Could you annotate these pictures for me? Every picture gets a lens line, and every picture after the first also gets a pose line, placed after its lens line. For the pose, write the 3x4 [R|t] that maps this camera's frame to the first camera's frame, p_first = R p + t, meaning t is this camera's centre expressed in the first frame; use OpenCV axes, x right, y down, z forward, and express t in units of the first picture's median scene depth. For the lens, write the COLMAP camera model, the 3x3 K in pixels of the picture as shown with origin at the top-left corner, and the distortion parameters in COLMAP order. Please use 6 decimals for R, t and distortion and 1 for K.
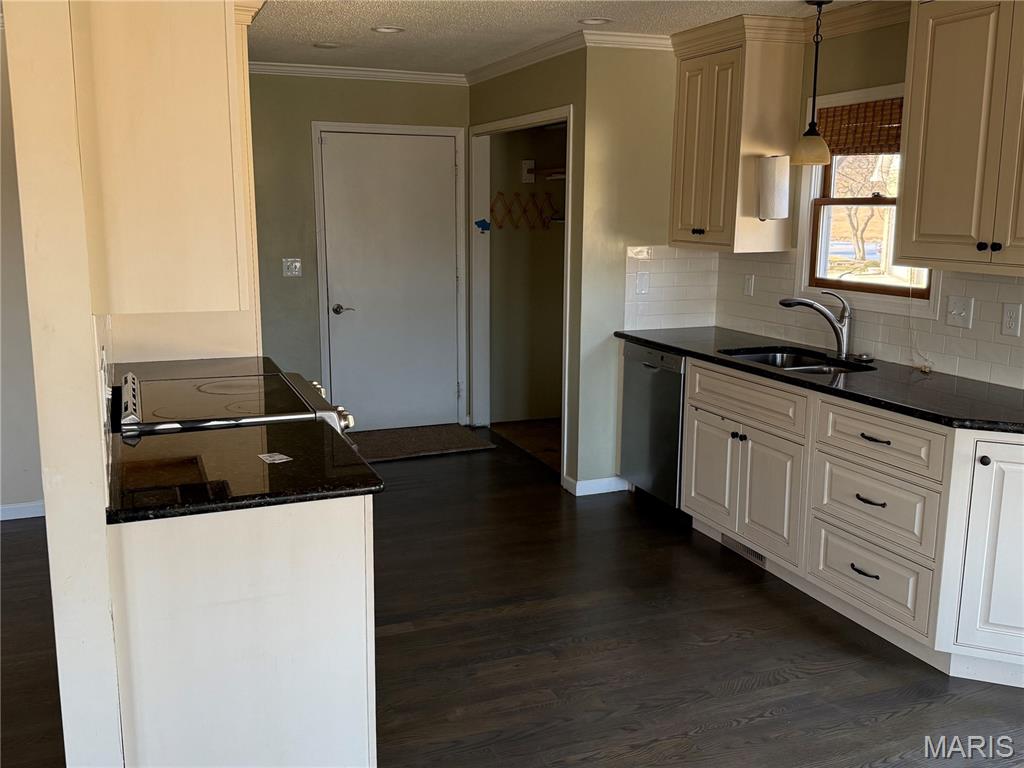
lens RADIAL K [[944.1, 0, 512.0], [0, 944.1, 384.0], [0, 0, 1]] dist [0.209857, -0.482677]
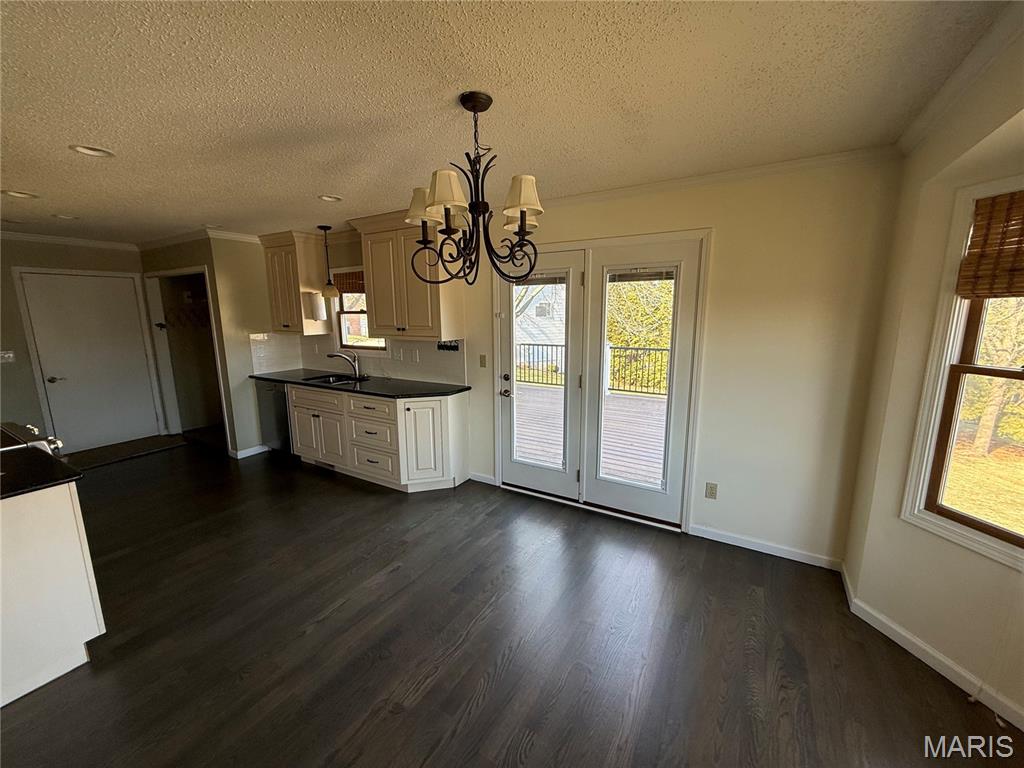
lens RADIAL K [[409.7, 0, 512.0], [0, 409.7, 384.0], [0, 0, 1]] dist [0.001692, 0.000304]
pose [[0.794290, -0.117577, 0.596054, 0.034862], [0.123859, 0.991828, 0.030595, 0.007153], [-0.594780, 0.049525, 0.802362, -0.057202]]
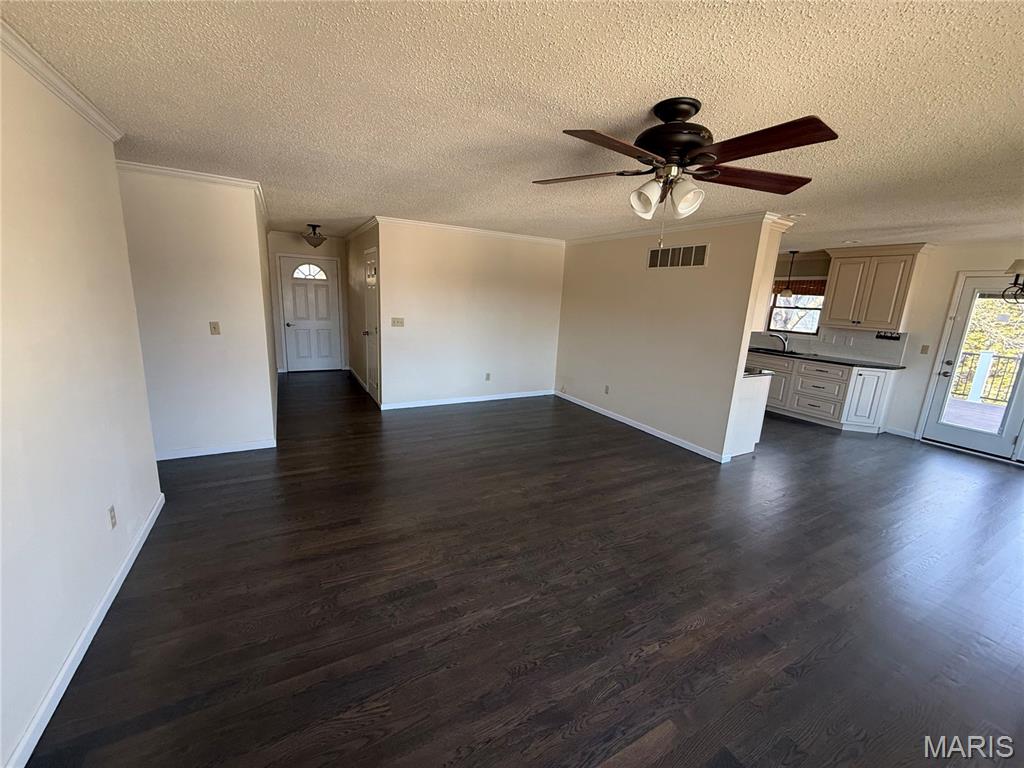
lens RADIAL K [[409.7, 0, 512.0], [0, 409.7, 384.0], [0, 0, 1]] dist [0.001692, 0.000304]
pose [[0.990827, 0.015990, 0.134189, -0.838258], [-0.020245, 0.999333, 0.030401, 0.065942], [-0.133613, -0.032839, 0.990489, -0.367560]]
